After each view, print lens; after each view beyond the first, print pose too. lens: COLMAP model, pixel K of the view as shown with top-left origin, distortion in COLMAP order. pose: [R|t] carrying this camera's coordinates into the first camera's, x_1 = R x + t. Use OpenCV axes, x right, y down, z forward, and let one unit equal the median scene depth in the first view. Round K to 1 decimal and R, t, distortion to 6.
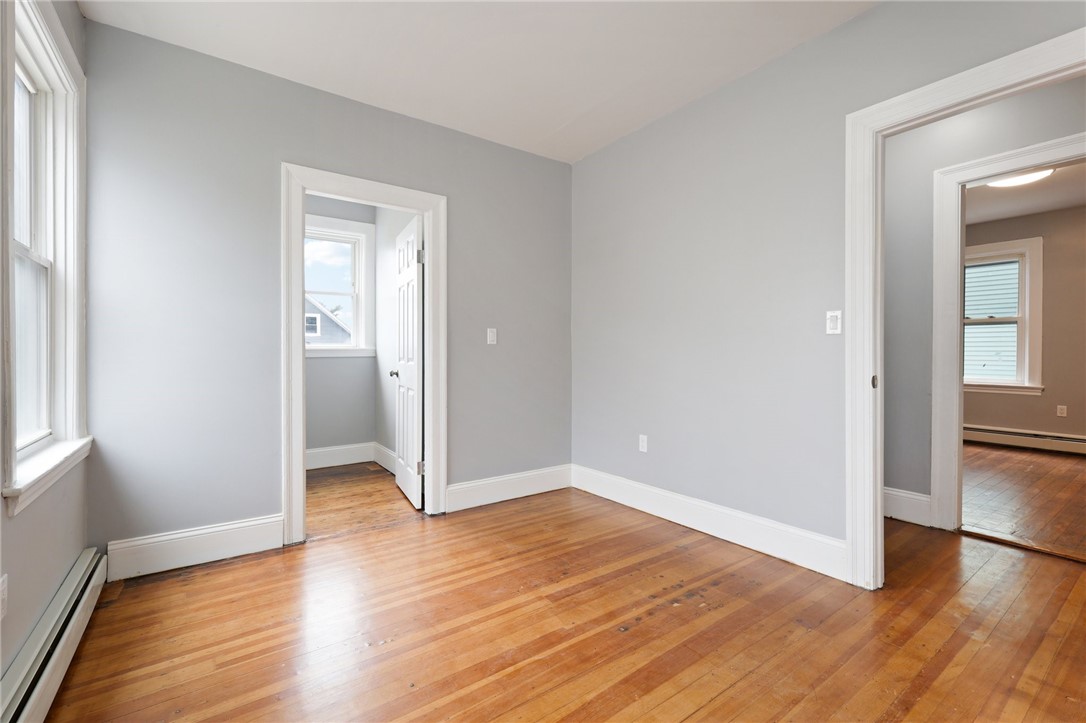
lens RADIAL K [[478.4, 0, 543.7], [0, 478.4, 351.0], [0, 0, 1]] dist [0.002110, 0.000360]
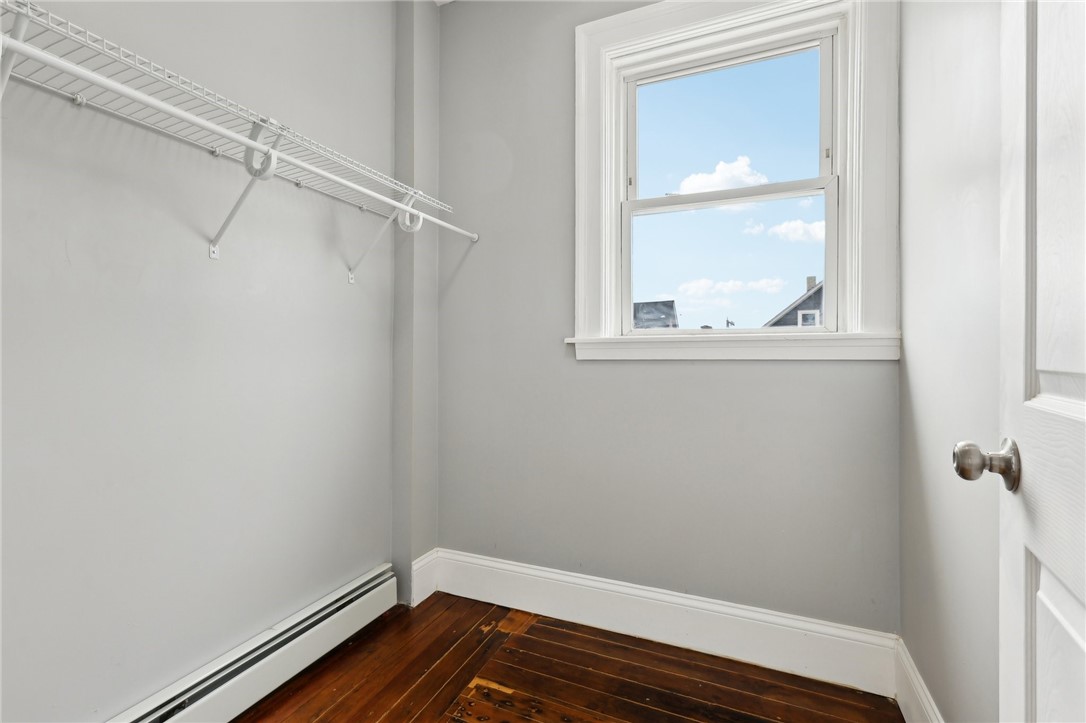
lens RADIAL K [[478.4, 0, 543.7], [0, 478.4, 351.0], [0, 0, 1]] dist [0.002110, 0.000360]
pose [[0.513532, 0.001702, -0.858068, -0.283494], [0.005249, 0.999973, 0.005125, 0.003852], [0.858054, -0.007136, 0.513510, 0.890416]]
